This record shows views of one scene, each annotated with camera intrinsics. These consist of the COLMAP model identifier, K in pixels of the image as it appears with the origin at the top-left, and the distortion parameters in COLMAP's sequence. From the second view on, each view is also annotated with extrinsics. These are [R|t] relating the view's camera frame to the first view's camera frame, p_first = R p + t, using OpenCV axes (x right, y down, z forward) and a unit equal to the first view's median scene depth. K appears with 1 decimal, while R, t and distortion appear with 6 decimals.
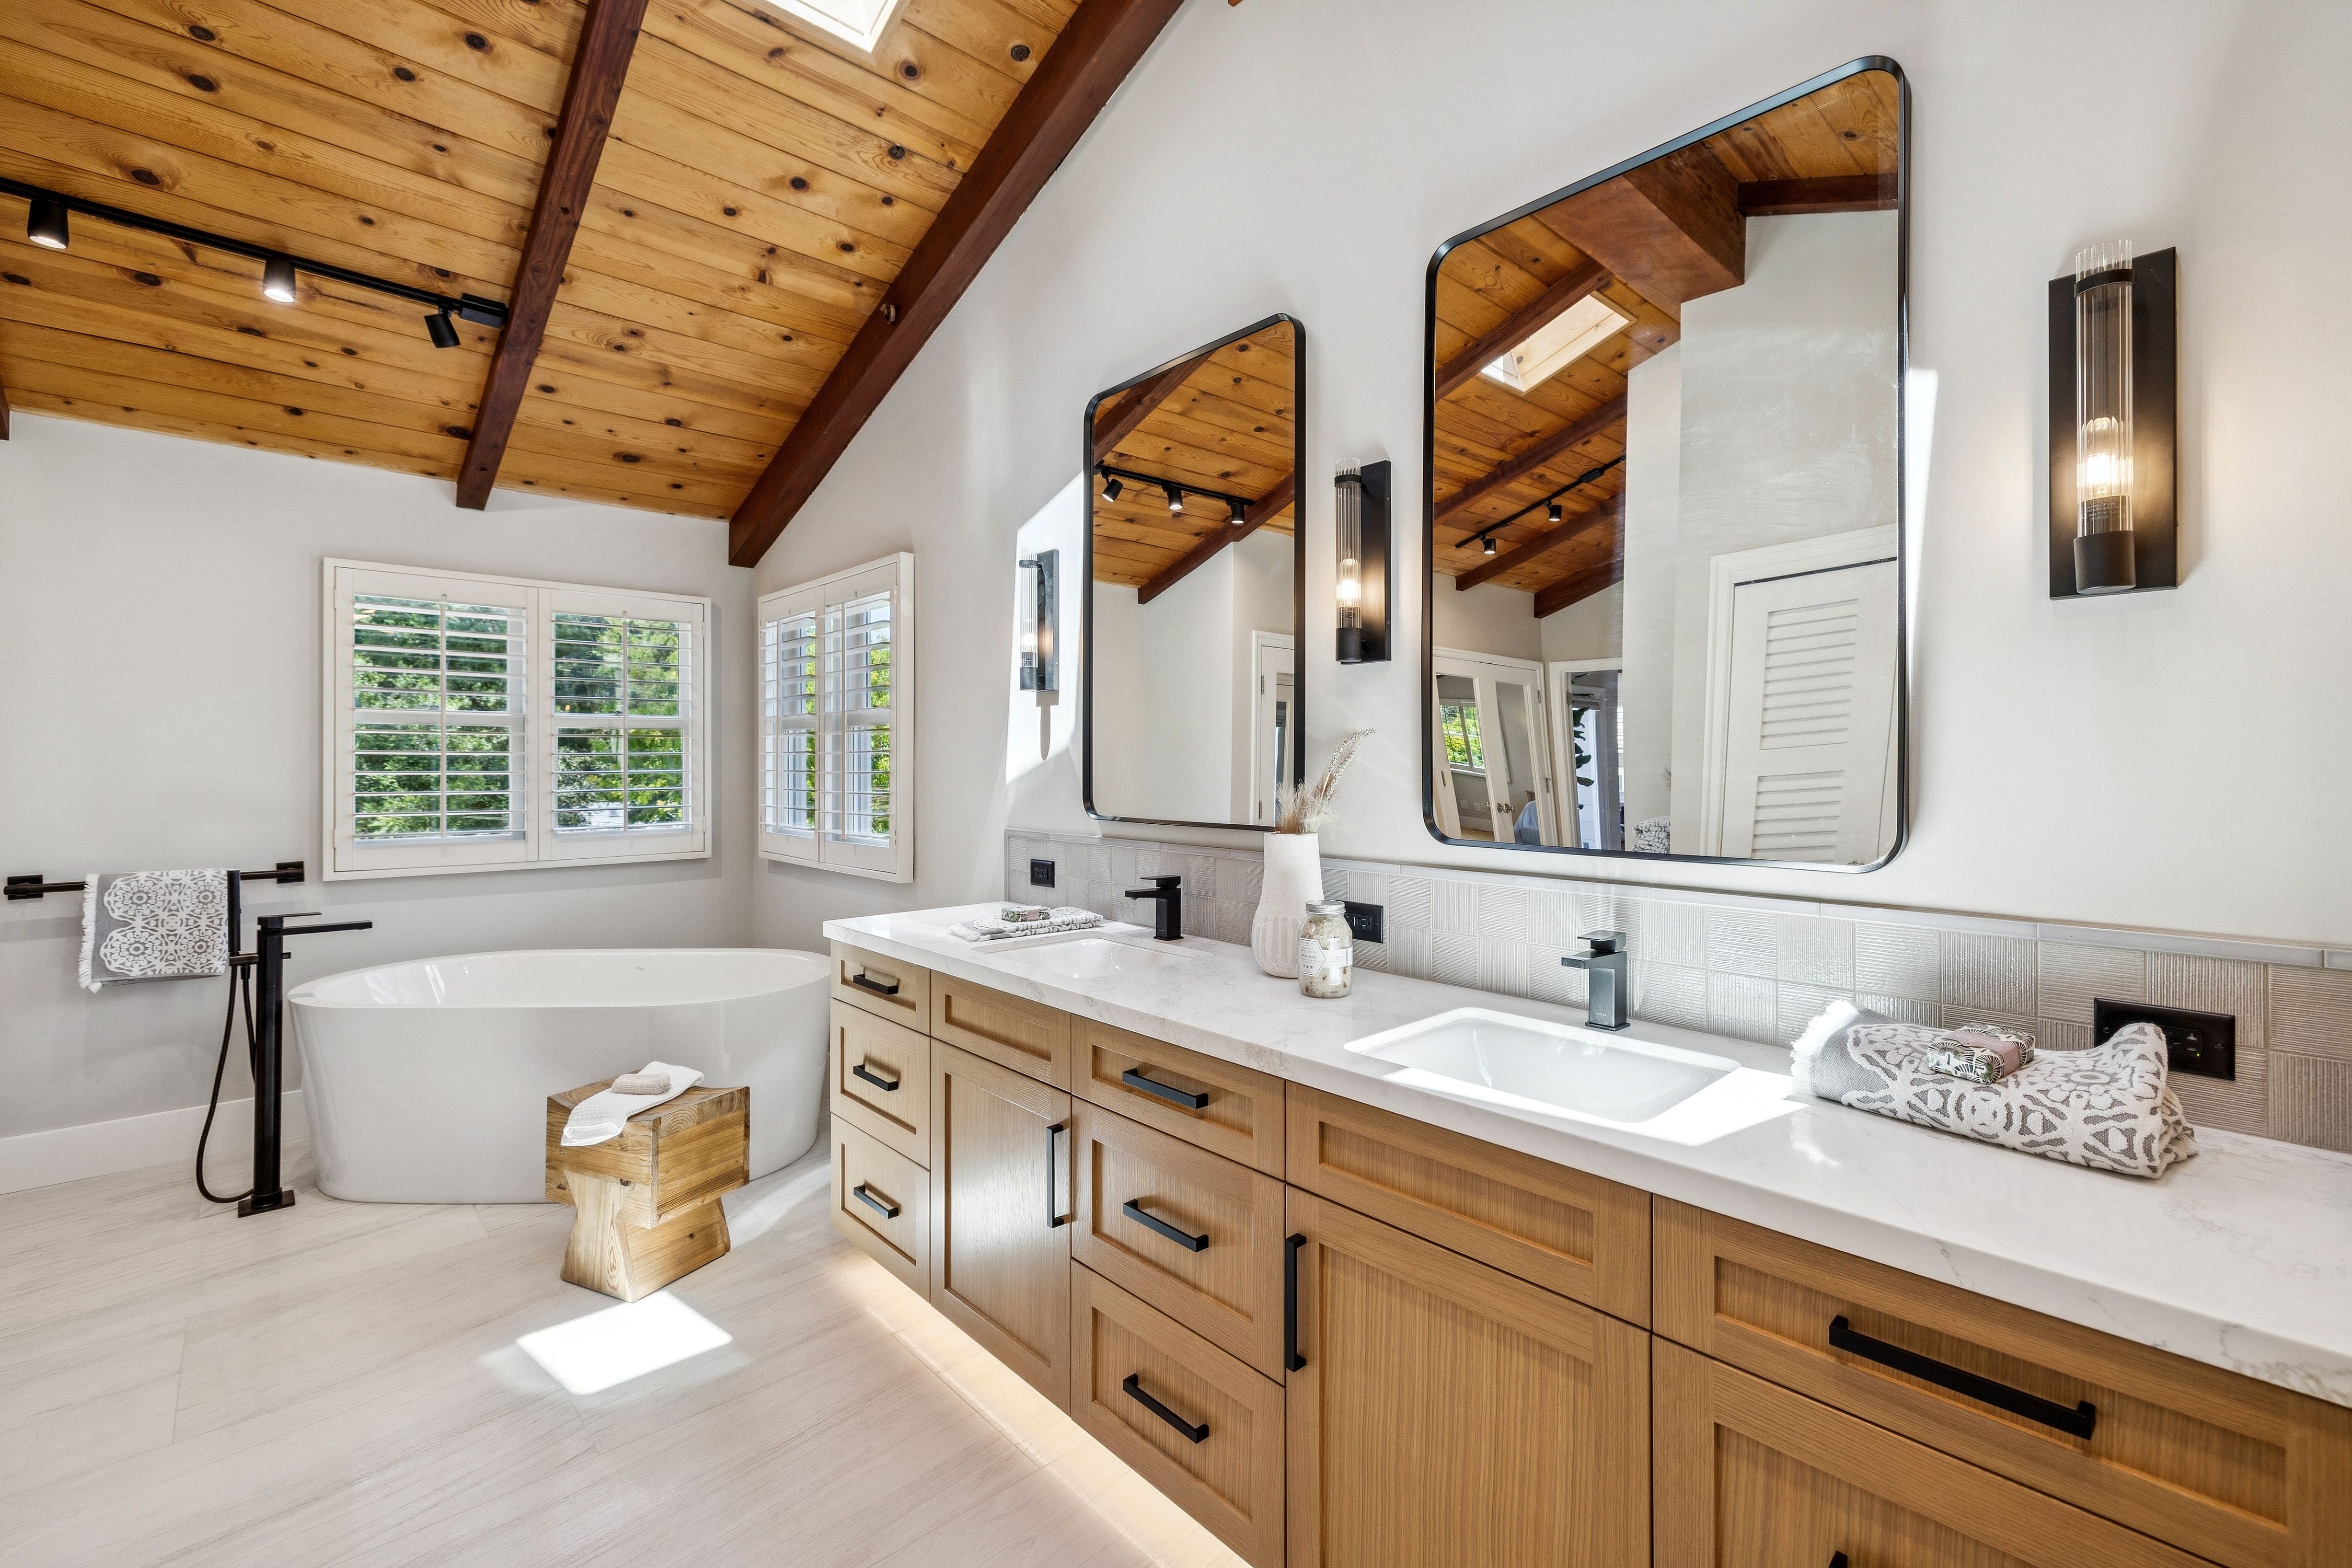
lens RADIAL K [[1019.3, 0, 1145.7], [0, 1019.3, 757.3], [0, 0, 1]] dist [0.001593, -0.000398]
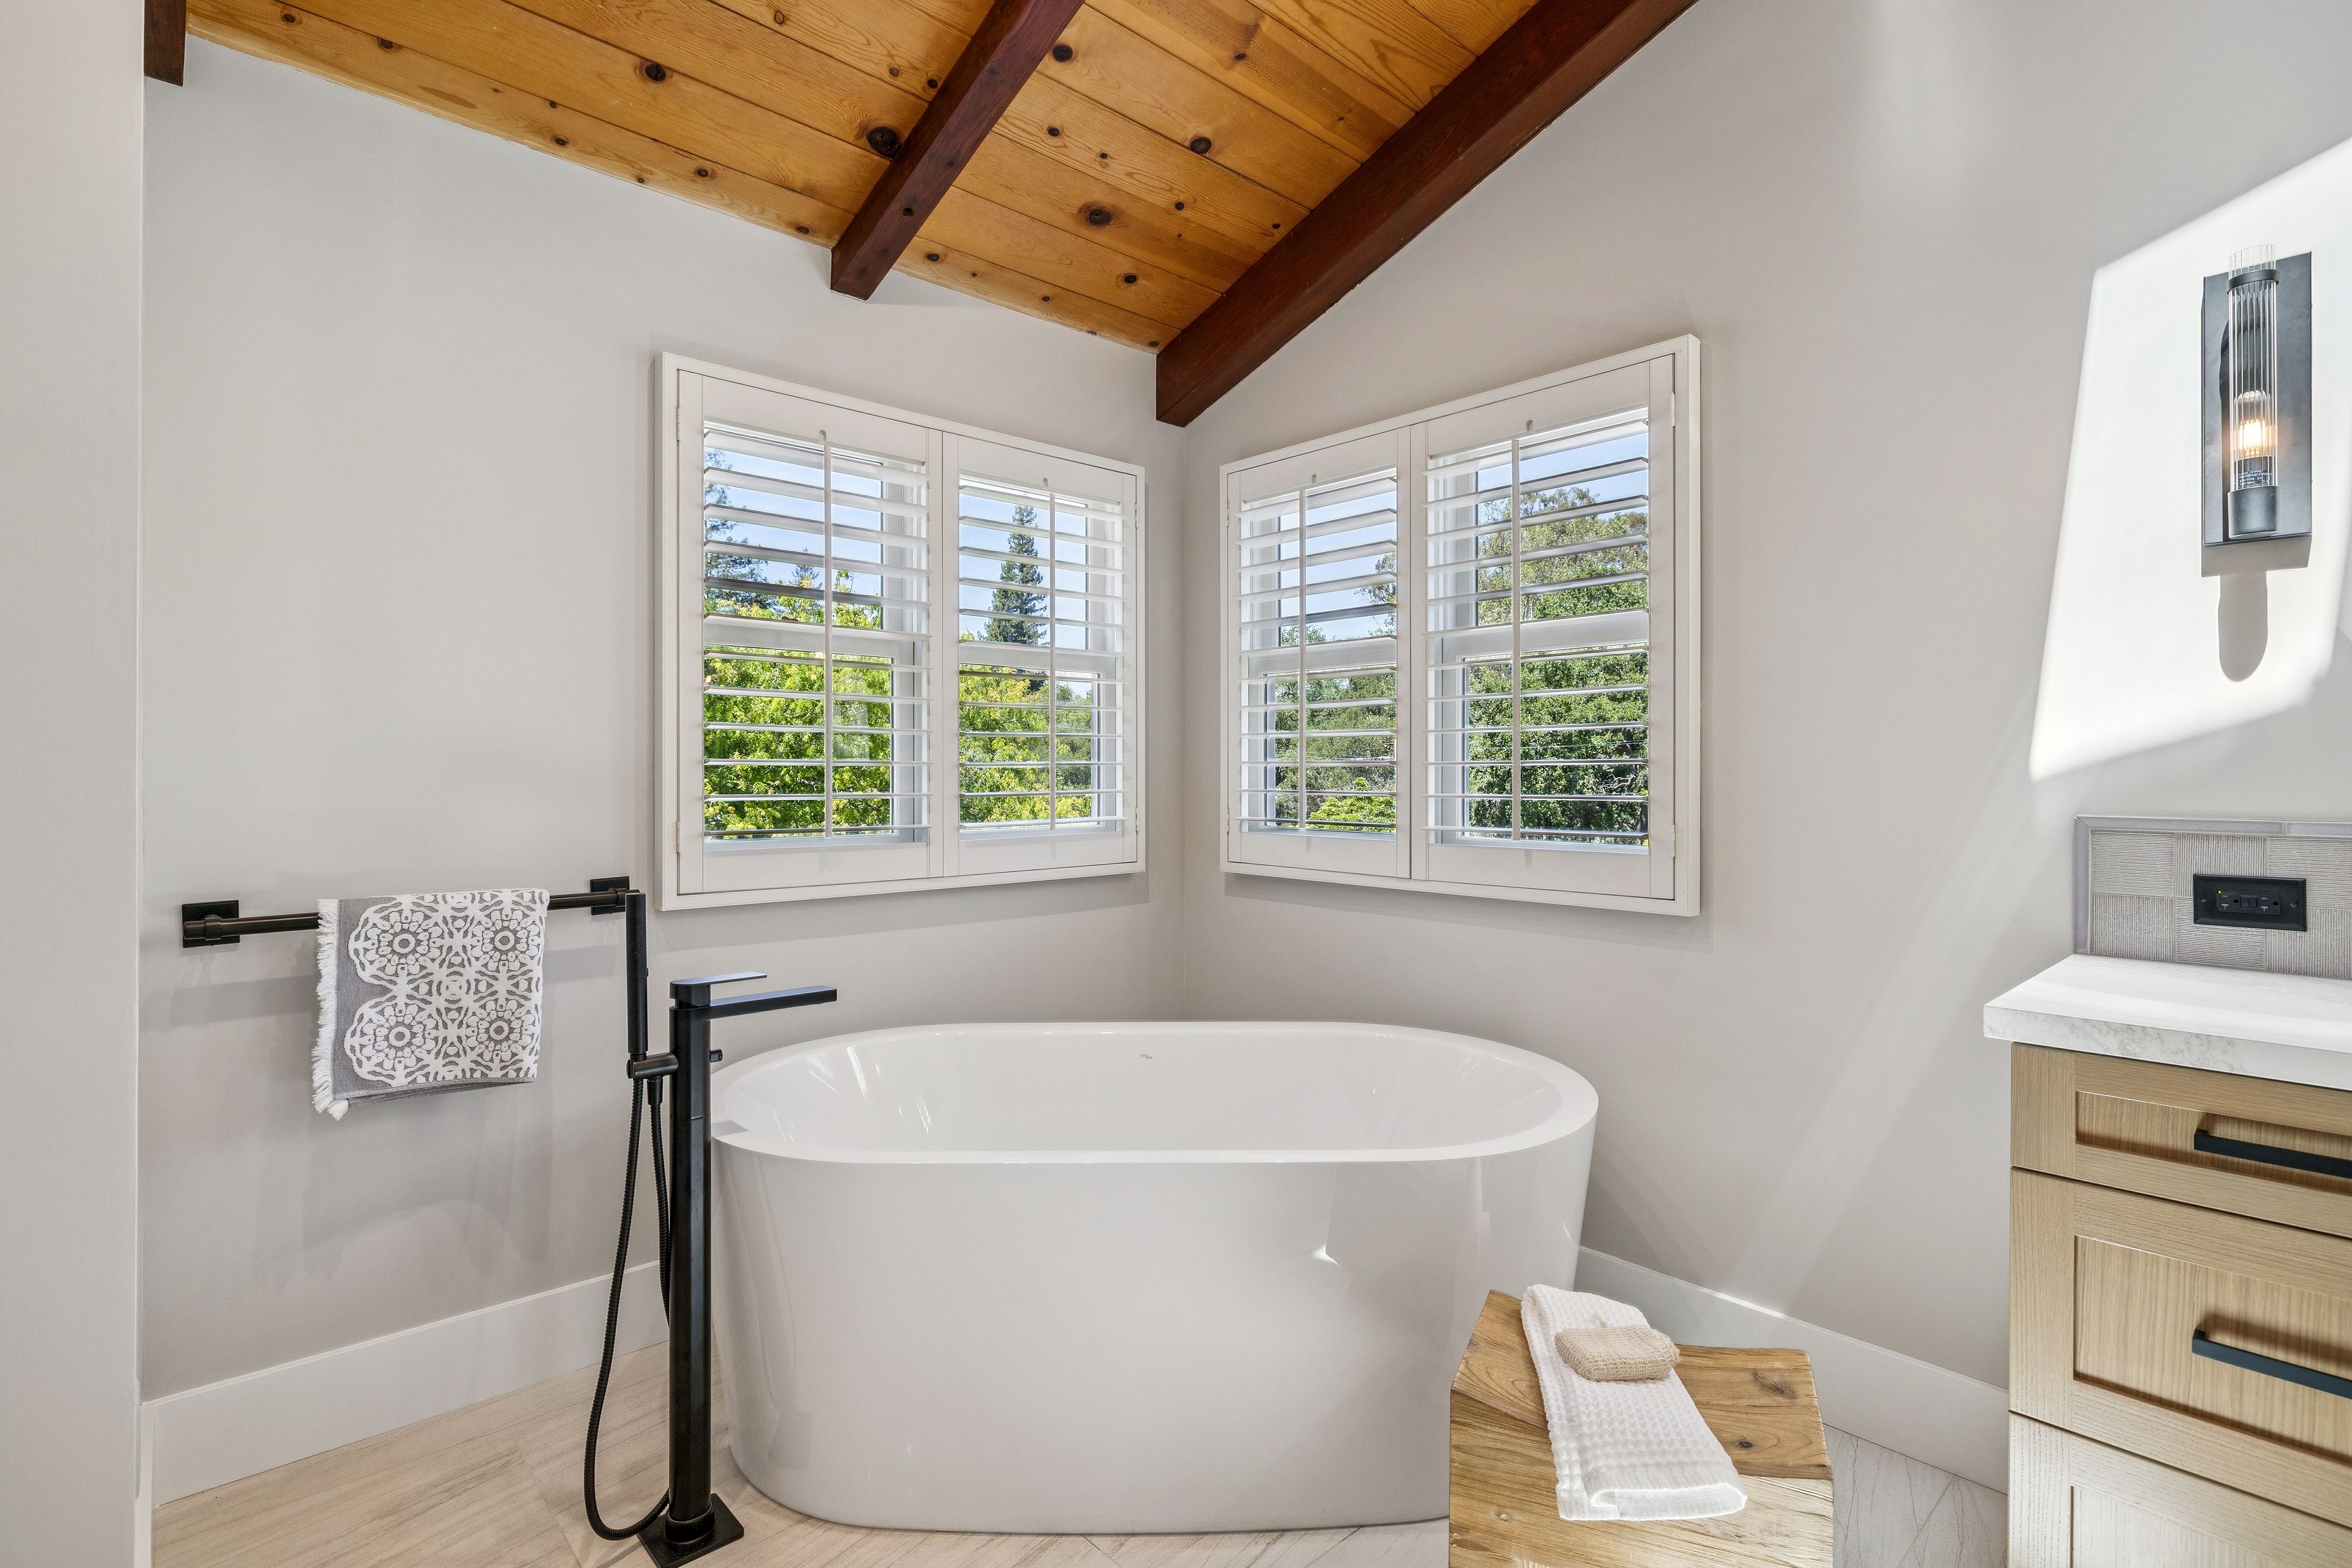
lens RADIAL K [[1132.4, 0, 1134.8], [0, 1132.4, 767.0], [0, 0, 1]] dist [-0.006153, 0.001416]
pose [[0.999980, 0.001407, -0.006111, -0.618941], [-0.001388, 0.999994, 0.003075, 0.043321], [0.006116, -0.003066, 0.999977, 0.417165]]
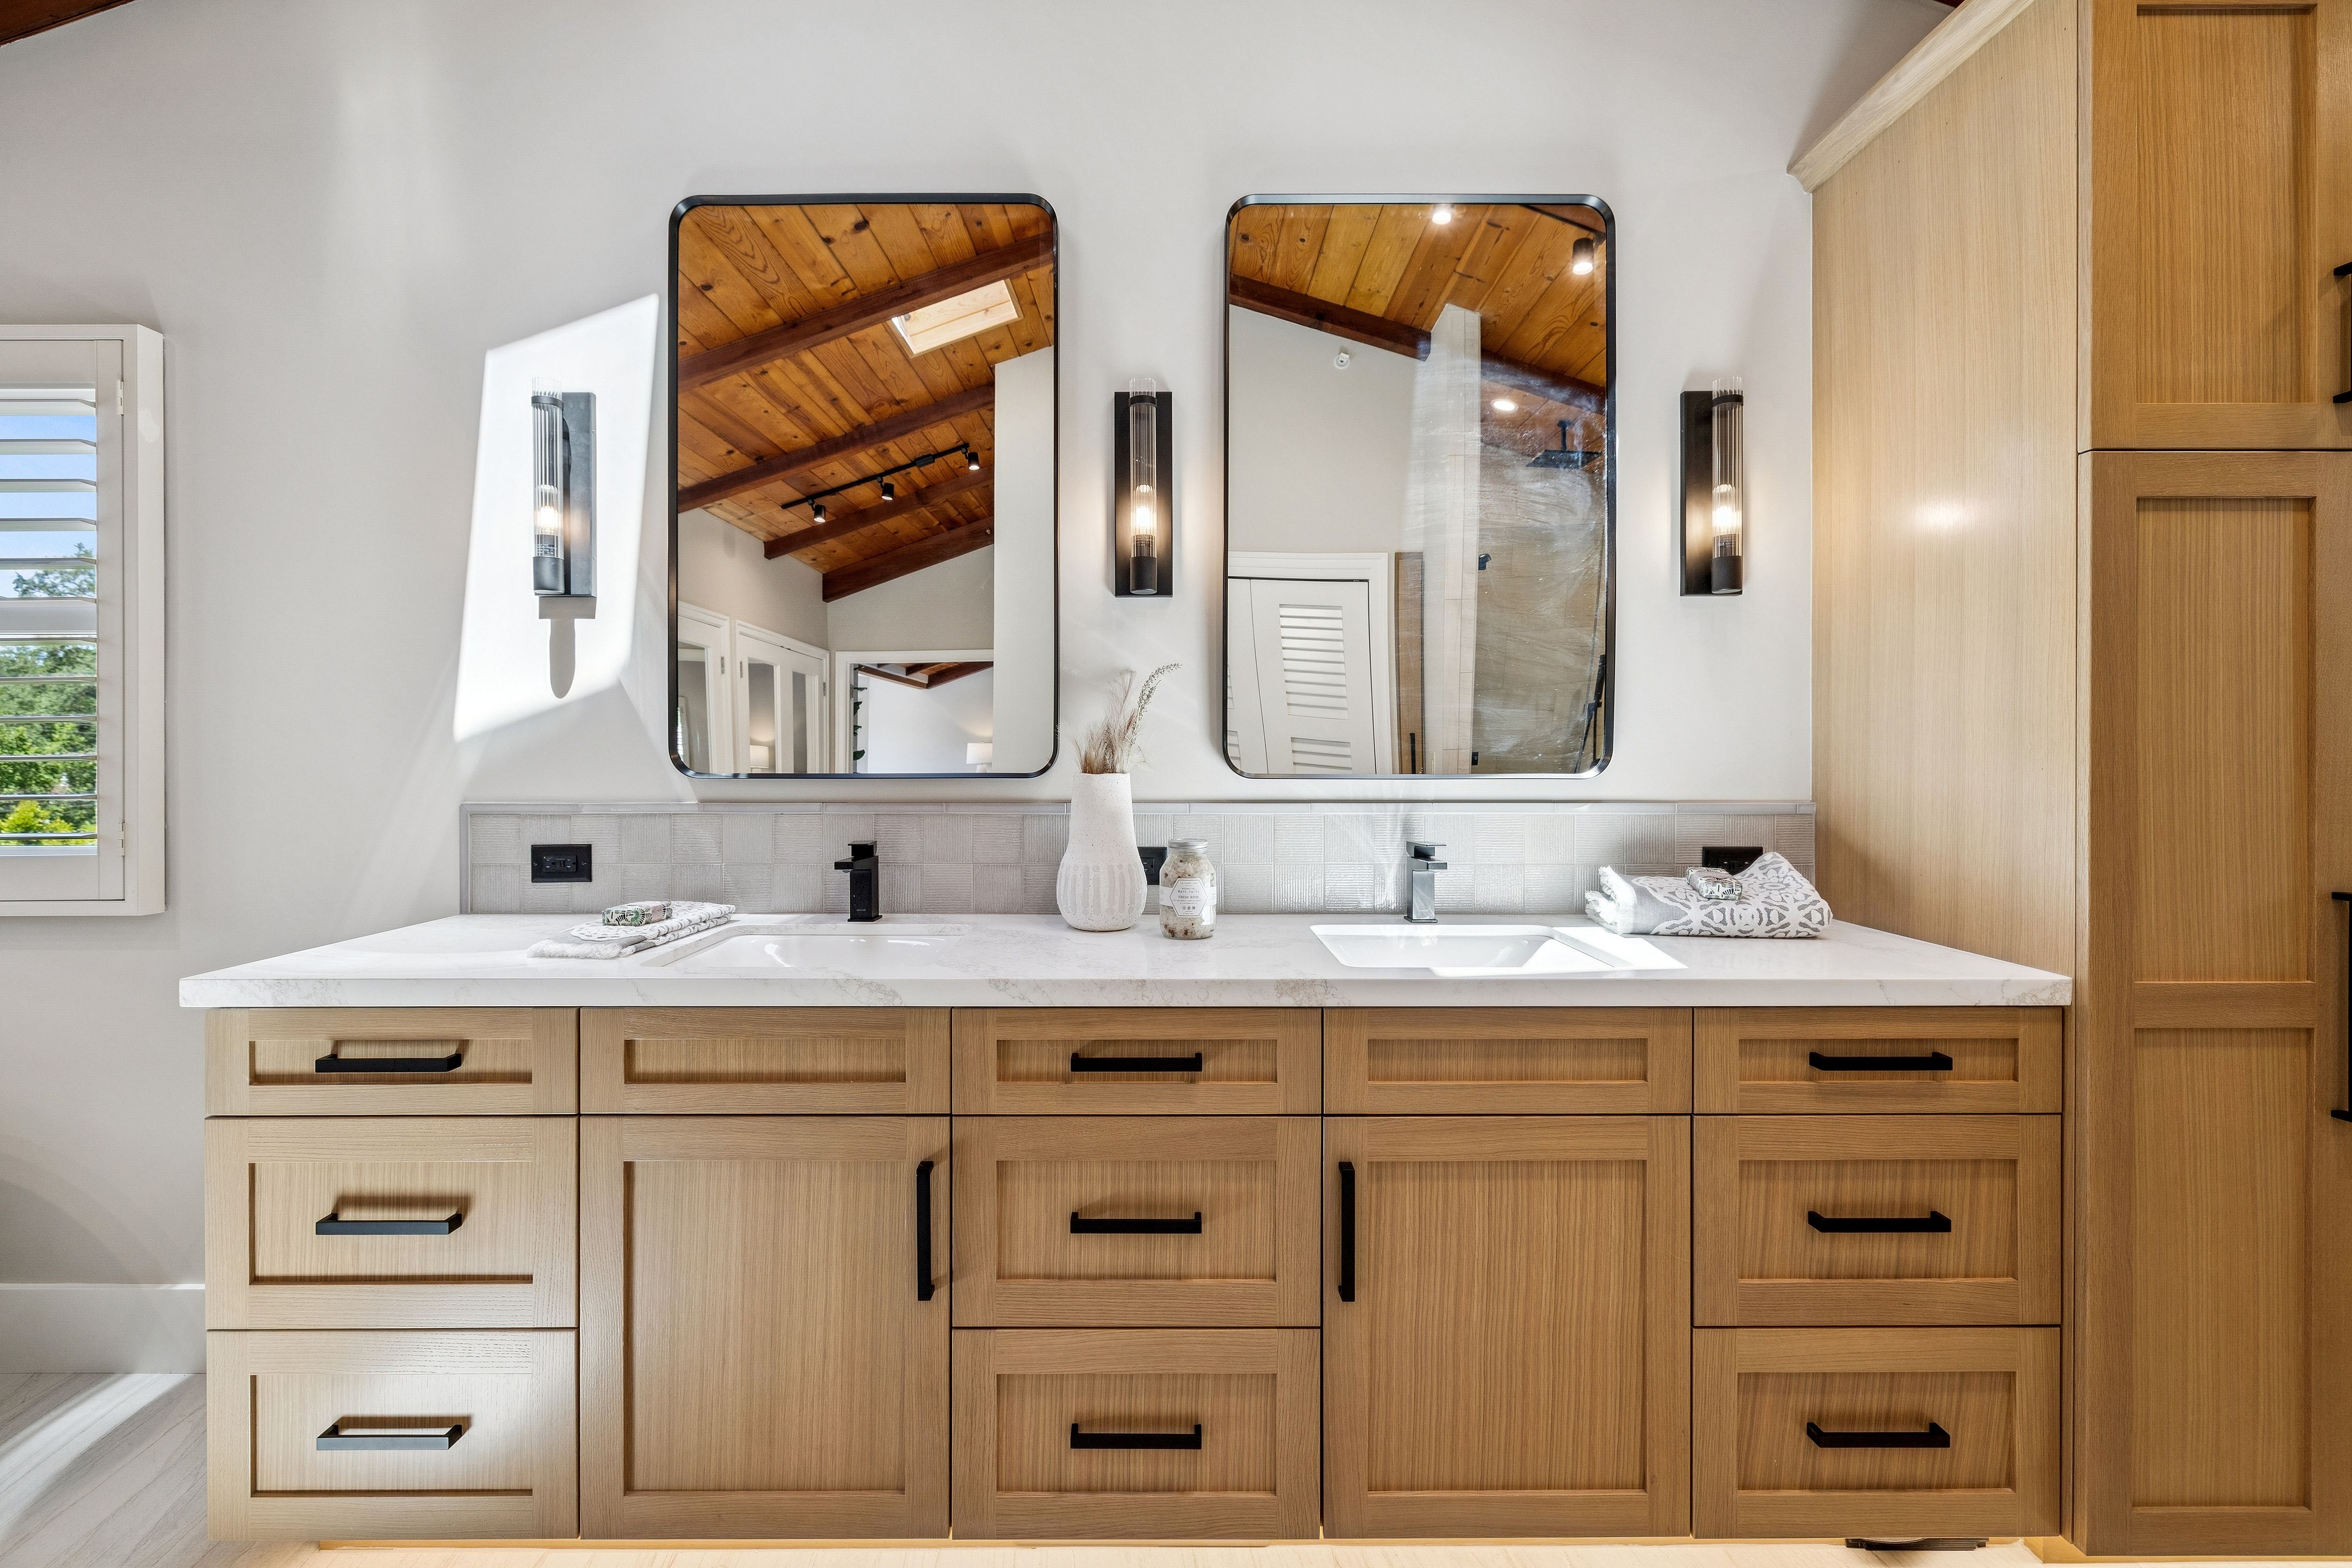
lens RADIAL K [[1023.6, 0, 1184.5], [0, 1023.6, 763.7], [0, 0, 1]] dist [-0.000946, 0.000574]
pose [[0.657731, -0.005086, 0.753236, -0.325986], [-0.002424, 0.999958, 0.008869, 0.037761], [-0.753249, -0.007660, 0.657691, 0.225836]]
